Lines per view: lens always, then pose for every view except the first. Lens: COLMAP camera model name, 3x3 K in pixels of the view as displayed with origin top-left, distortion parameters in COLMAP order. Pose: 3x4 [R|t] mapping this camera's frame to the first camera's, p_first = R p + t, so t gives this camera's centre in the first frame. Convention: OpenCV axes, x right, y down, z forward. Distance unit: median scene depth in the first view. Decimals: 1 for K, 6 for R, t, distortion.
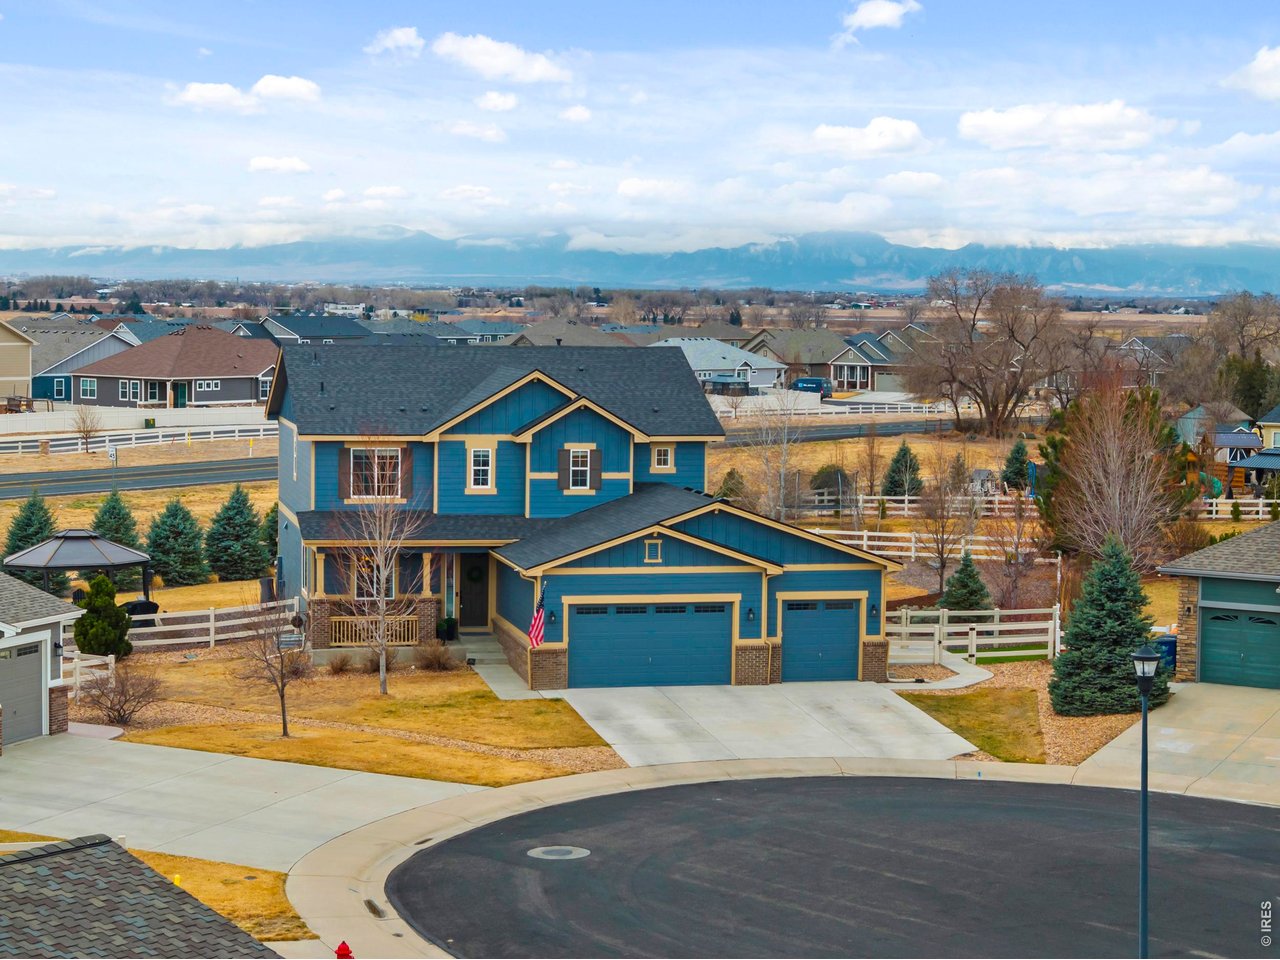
lens RADIAL K [[2492.1, 0, 640.0], [0, 2492.1, 480.0], [0, 0, 1]] dist [-0.003929, 0.056928]
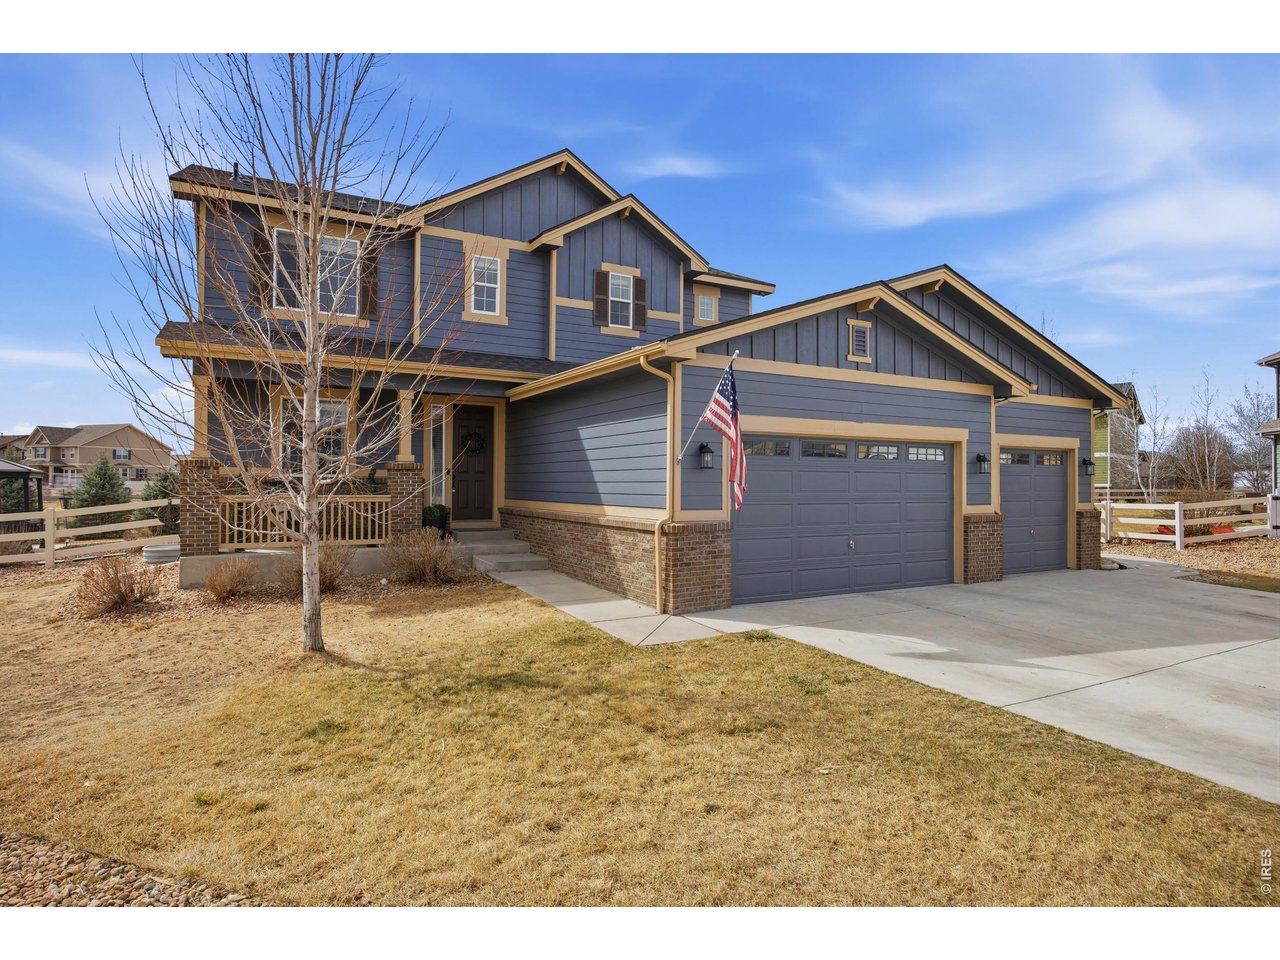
lens RADIAL K [[707.5, 0, 640.0], [0, 707.5, 480.0], [0, 0, 1]] dist [-0.003391, 0.000001]
pose [[0.959245, -0.007719, 0.282469, -0.078762], [0.028509, 0.997170, -0.069563, 0.063595], [-0.281132, 0.074781, 0.956751, 0.811503]]
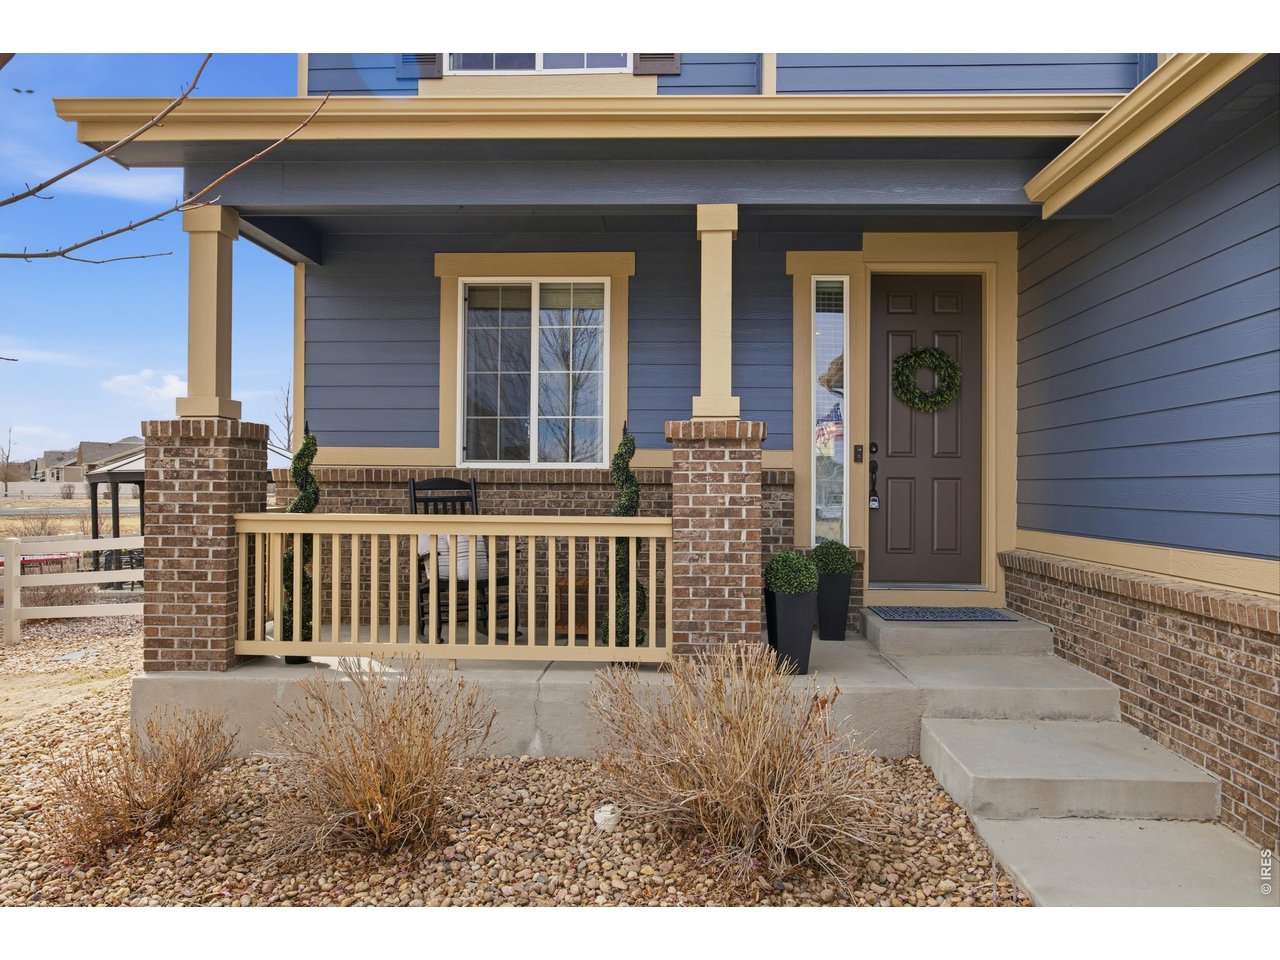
lens RADIAL K [[882.2, 0, 653.9], [0, 882.2, 465.9], [0, 0, 1]] dist [-0.032292, -0.001954]
pose [[0.966092, -0.015458, -0.257734, -0.071358], [-0.010045, 0.995200, -0.097342, 0.056595], [0.258002, 0.096630, 0.961300, 0.920044]]
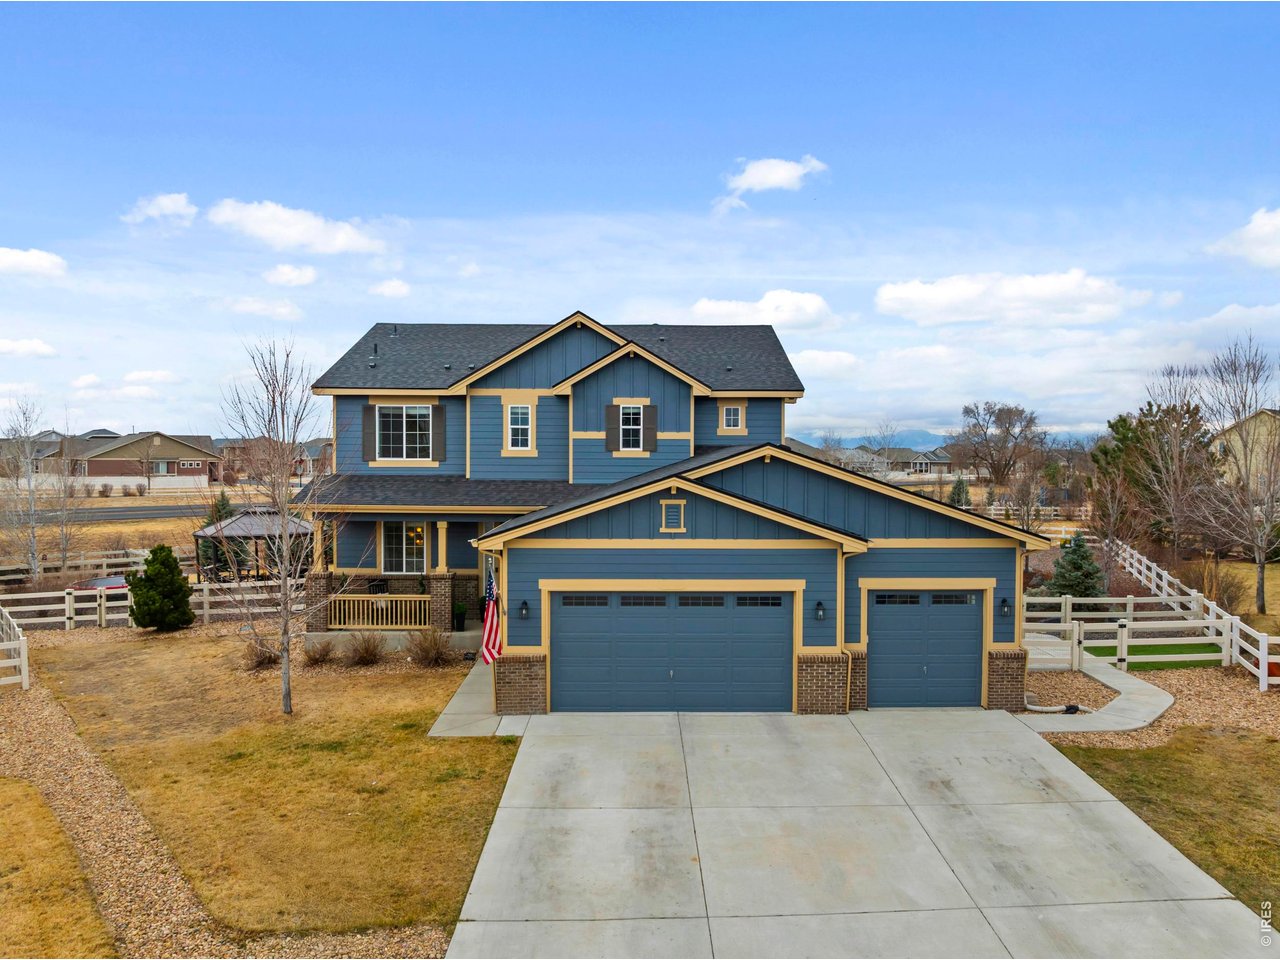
lens RADIAL K [[882.2, 0, 653.9], [0, 882.2, 465.9], [0, 0, 1]] dist [-0.032292, -0.001954]
pose [[0.978789, -0.006145, -0.204778, 0.046795], [-0.006093, 0.998235, -0.059077, 0.027253], [0.204780, 0.059072, 0.977024, 0.710073]]
